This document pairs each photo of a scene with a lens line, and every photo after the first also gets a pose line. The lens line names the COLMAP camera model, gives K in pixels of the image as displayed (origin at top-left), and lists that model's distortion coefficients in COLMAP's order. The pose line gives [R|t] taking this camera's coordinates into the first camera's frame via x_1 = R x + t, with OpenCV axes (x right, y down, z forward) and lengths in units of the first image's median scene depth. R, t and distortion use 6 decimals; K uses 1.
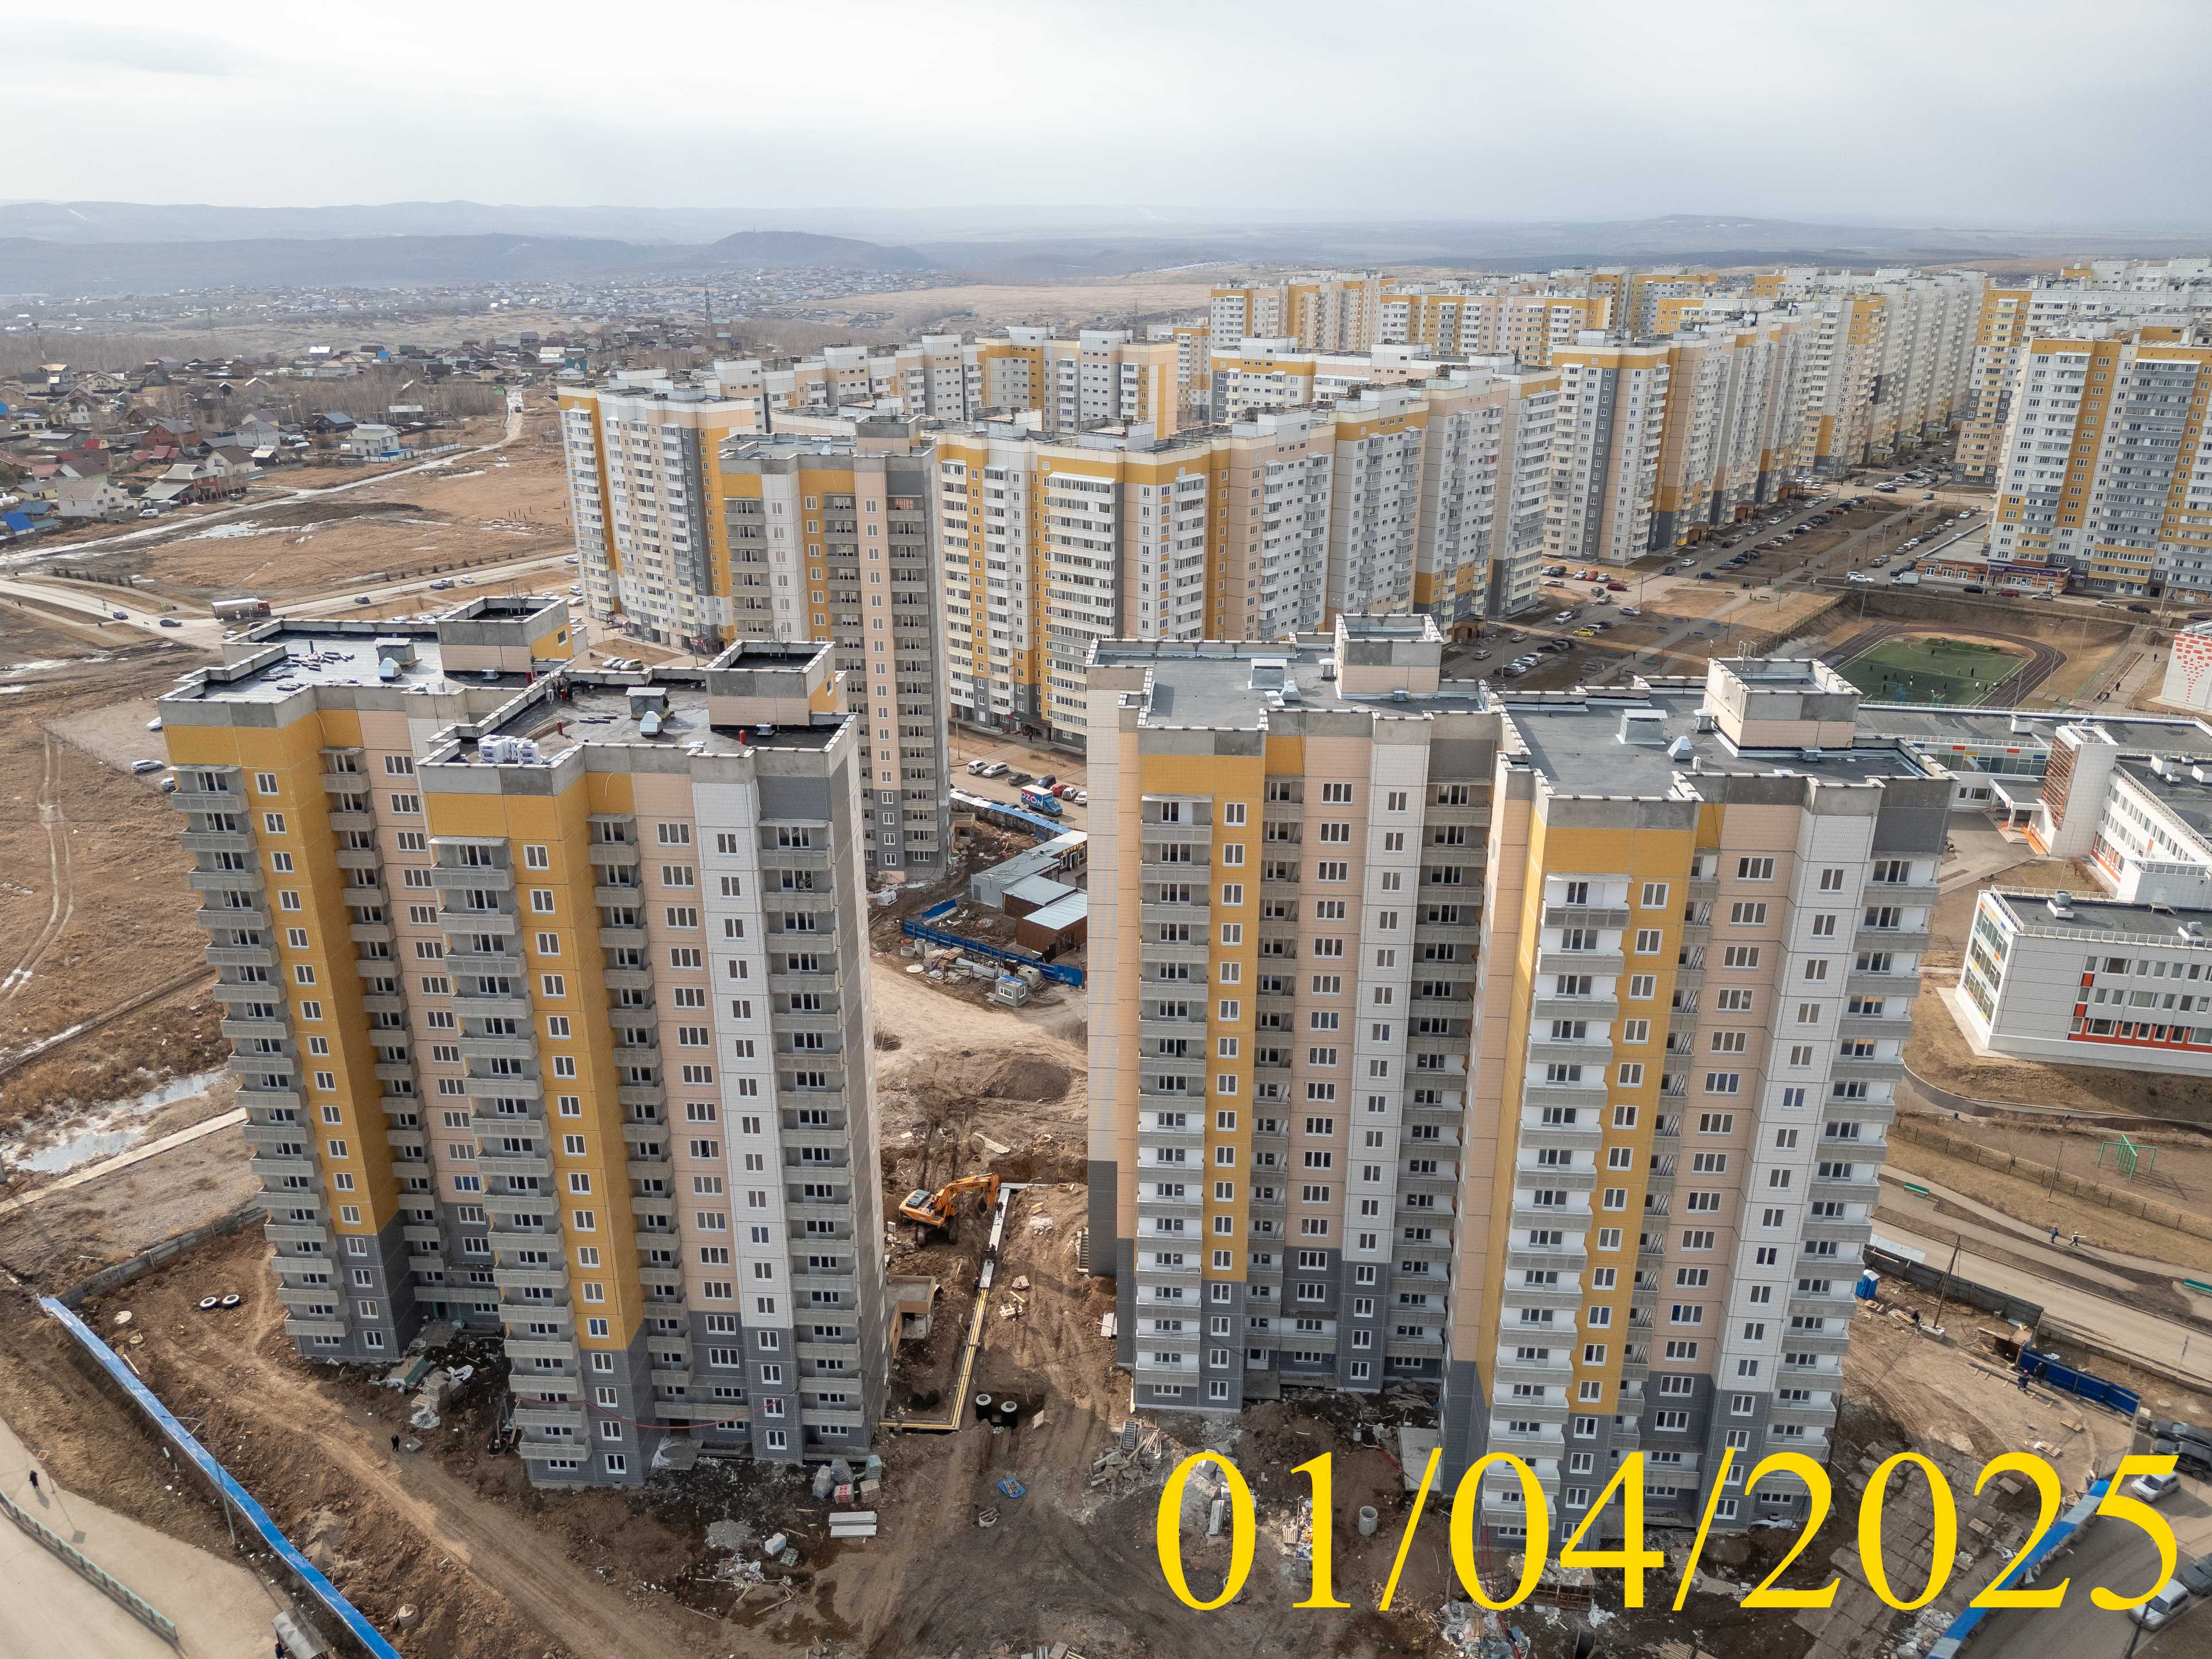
lens RADIAL K [[1634.8, 0, 1109.5], [0, 1634.8, 874.0], [0, 0, 1]] dist [0.077939, -0.064848]
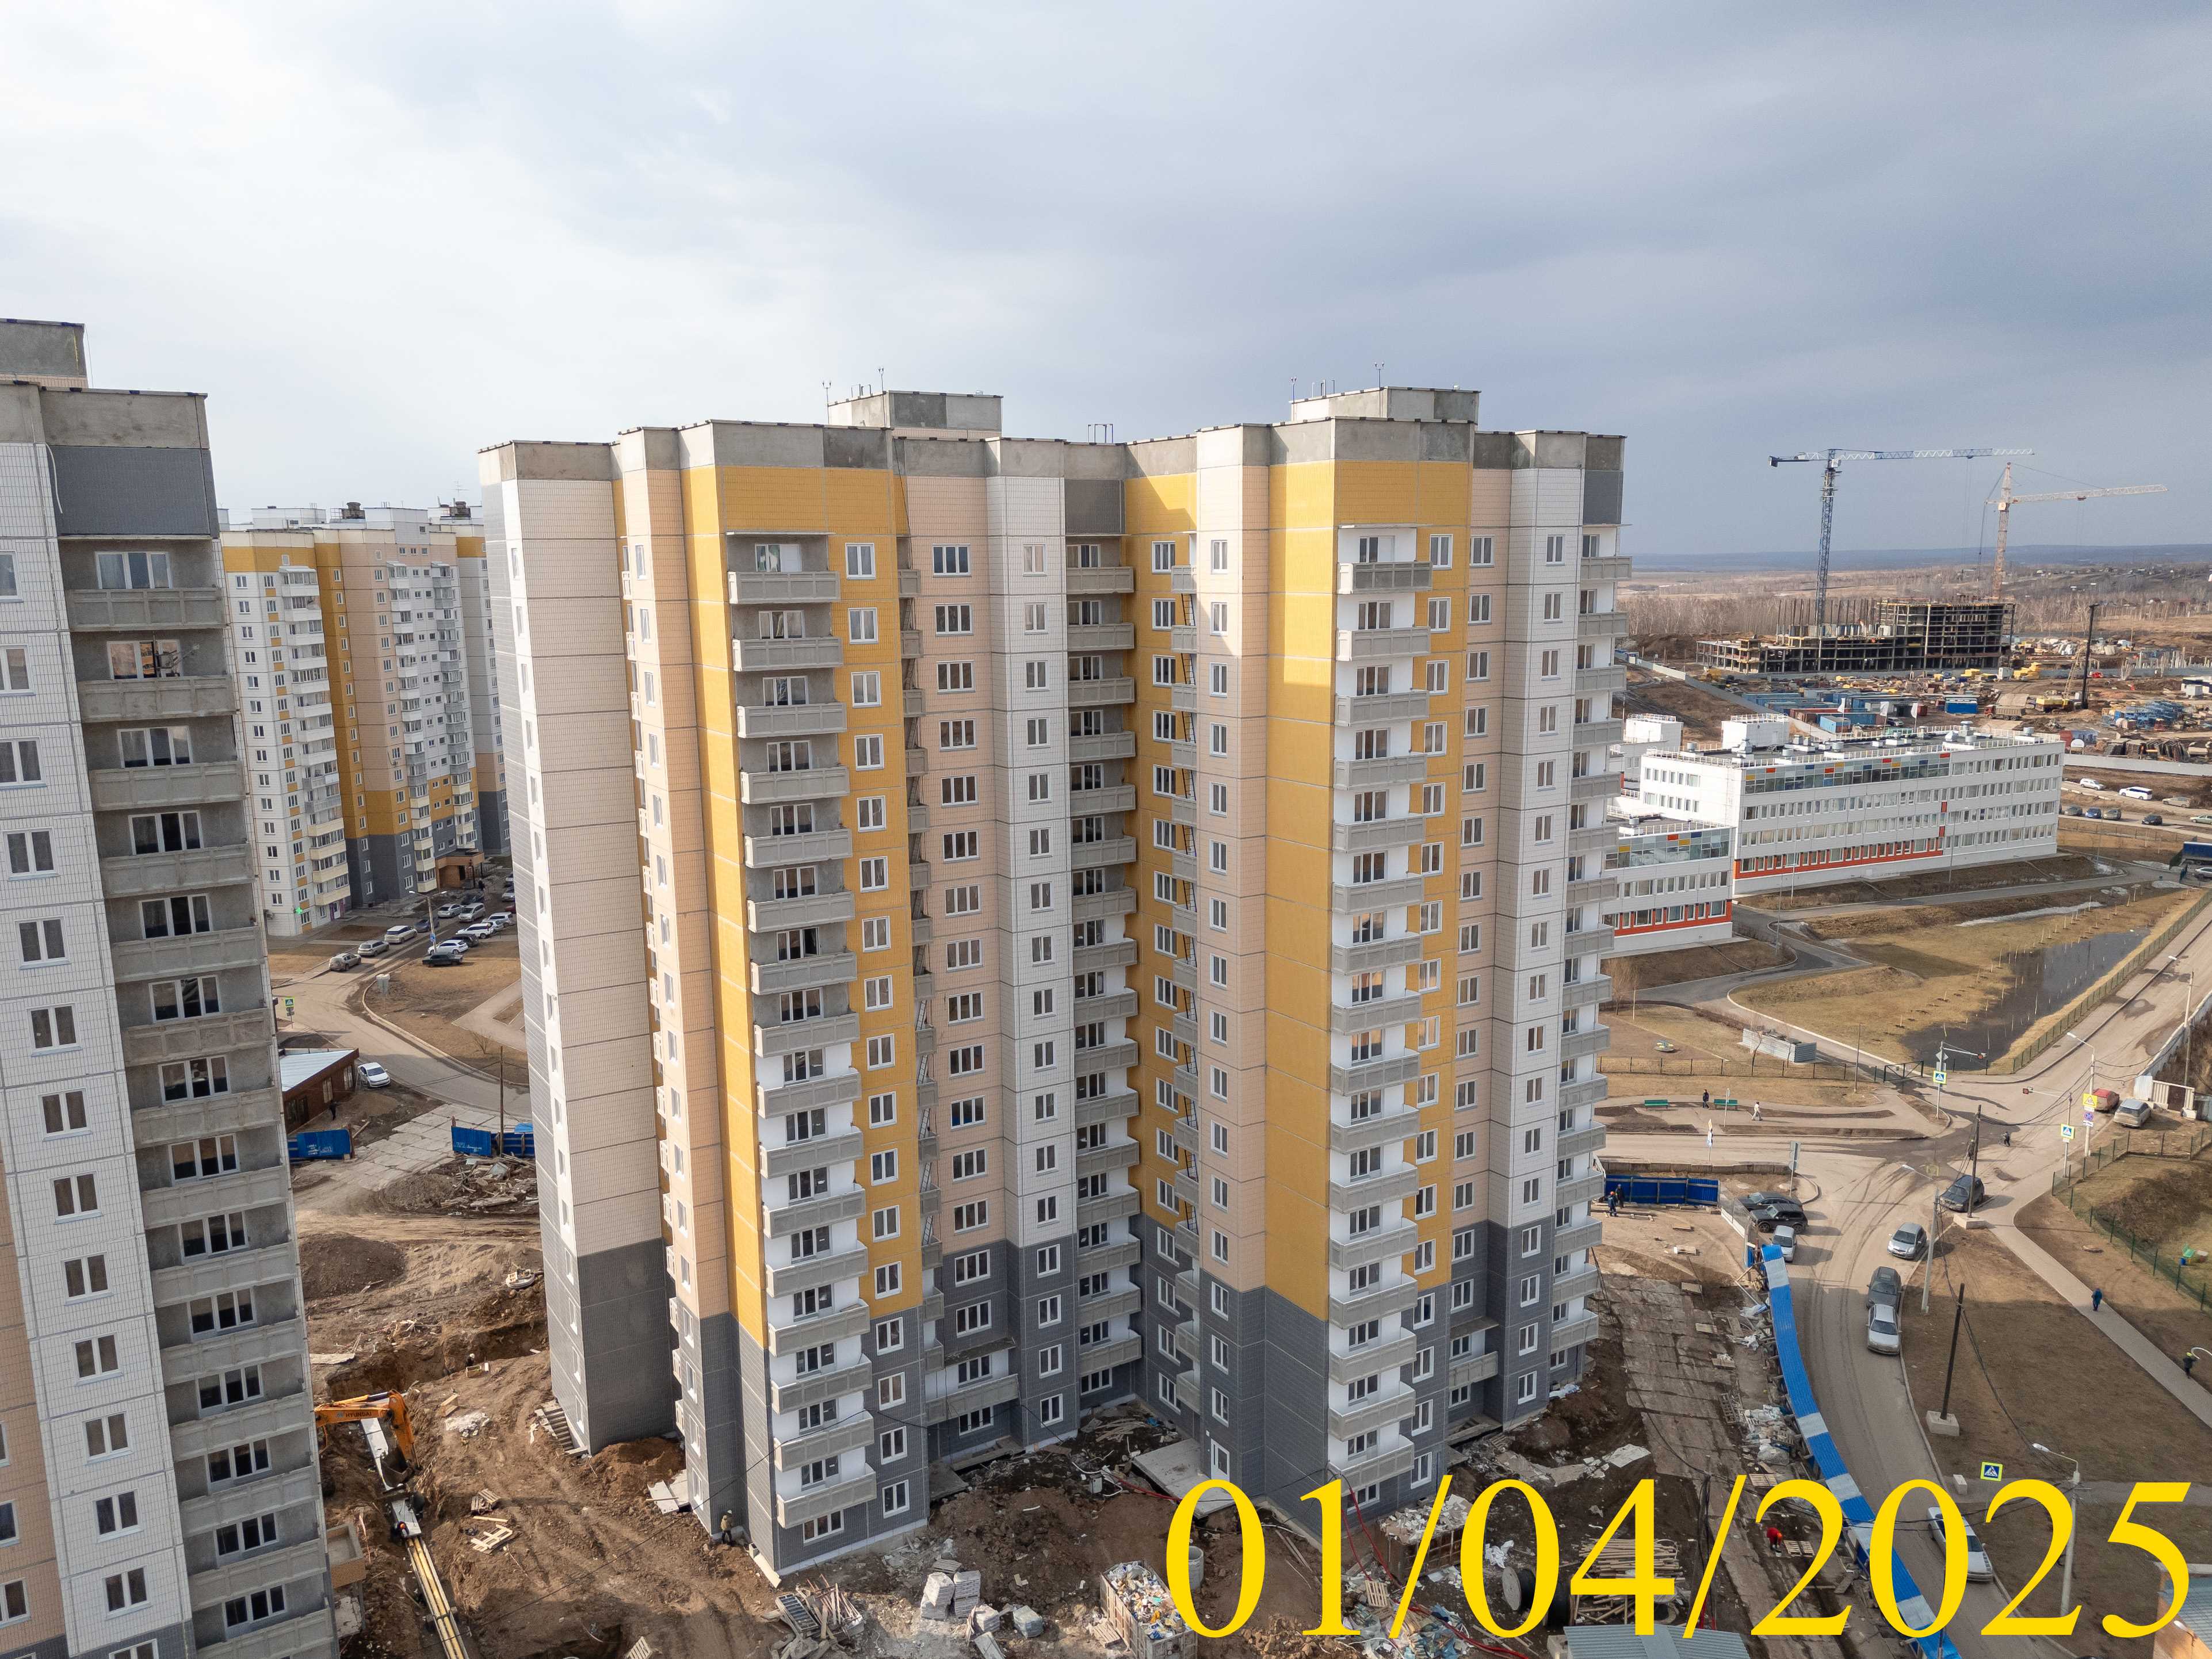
lens RADIAL K [[1634.7, 0, 1120.9], [0, 1634.7, 860.5], [0, 0, 1]] dist [0.077939, -0.064848]
pose [[0.808387, -0.120233, 0.576242, -0.108704], [0.233280, 0.964201, -0.126080, 0.086717], [-0.540454, 0.236347, 0.807496, 0.179505]]
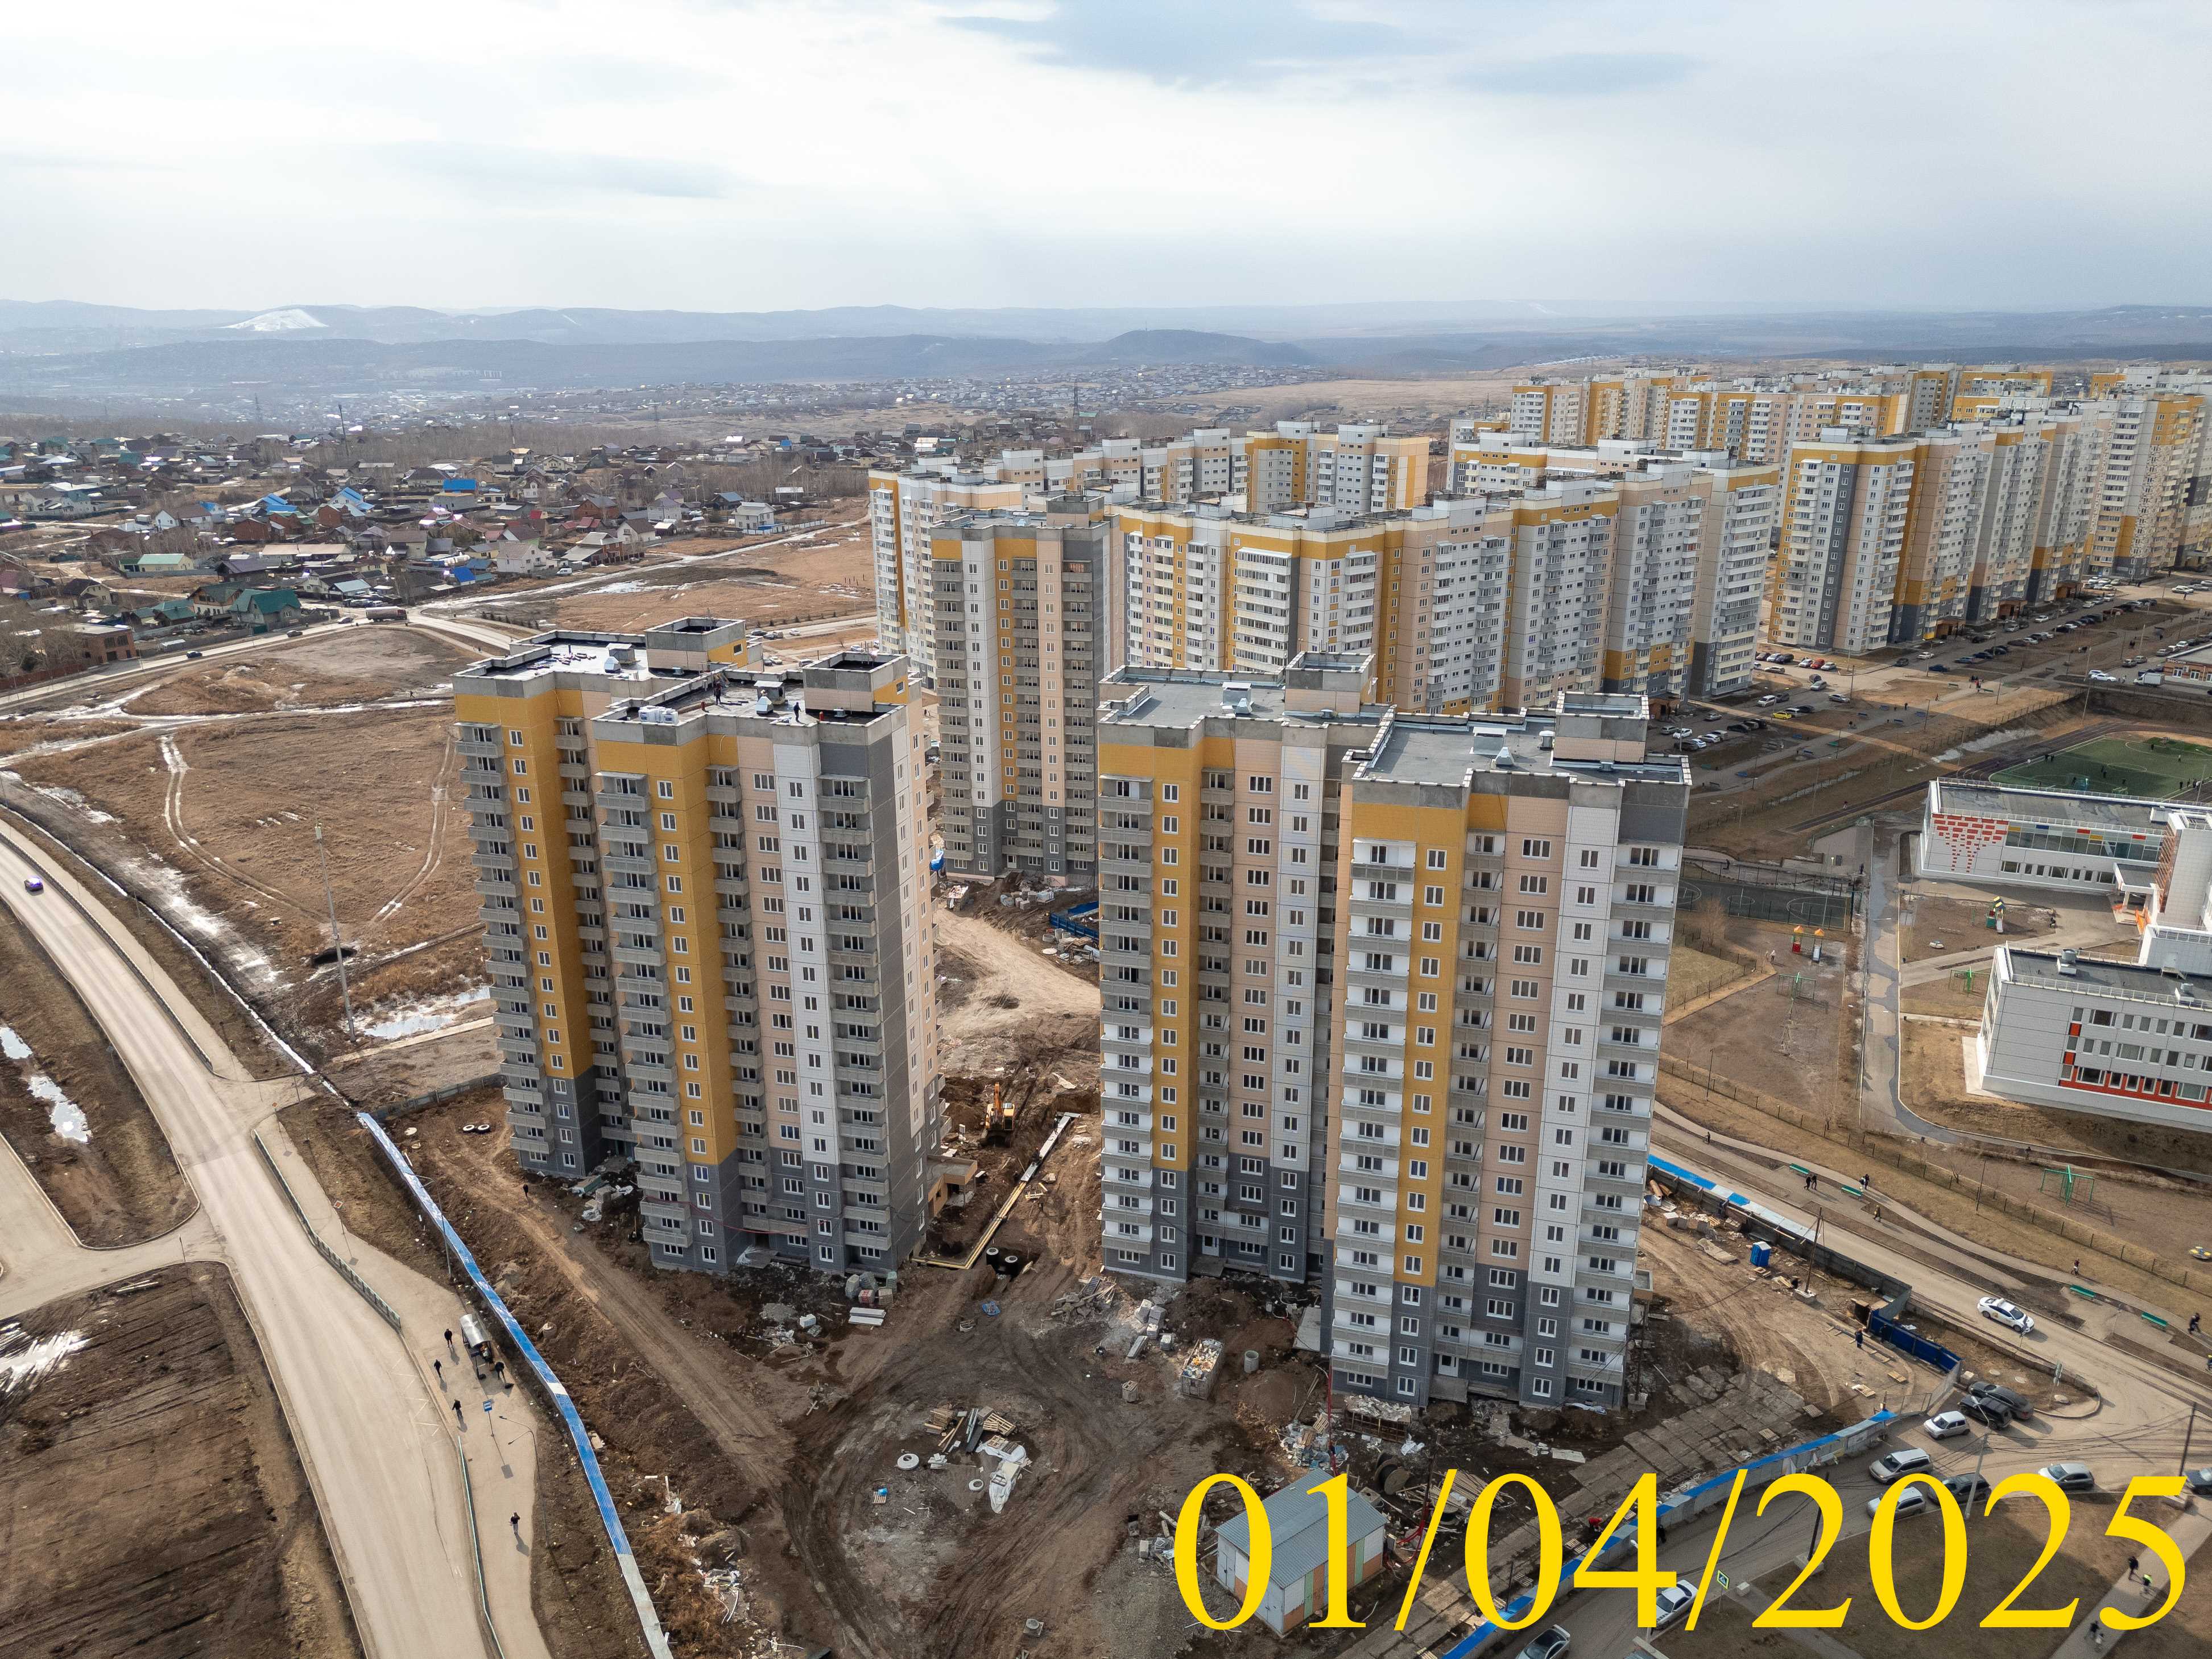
lens RADIAL K [[1634.7, 0, 1118.2], [0, 1634.7, 874.5], [0, 0, 1]] dist [0.077939, -0.064848]
pose [[0.976067, 0.065642, -0.207325, 0.136658], [-0.075984, 0.996211, -0.042311, 0.038325], [0.203762, 0.057052, 0.977357, -0.124955]]
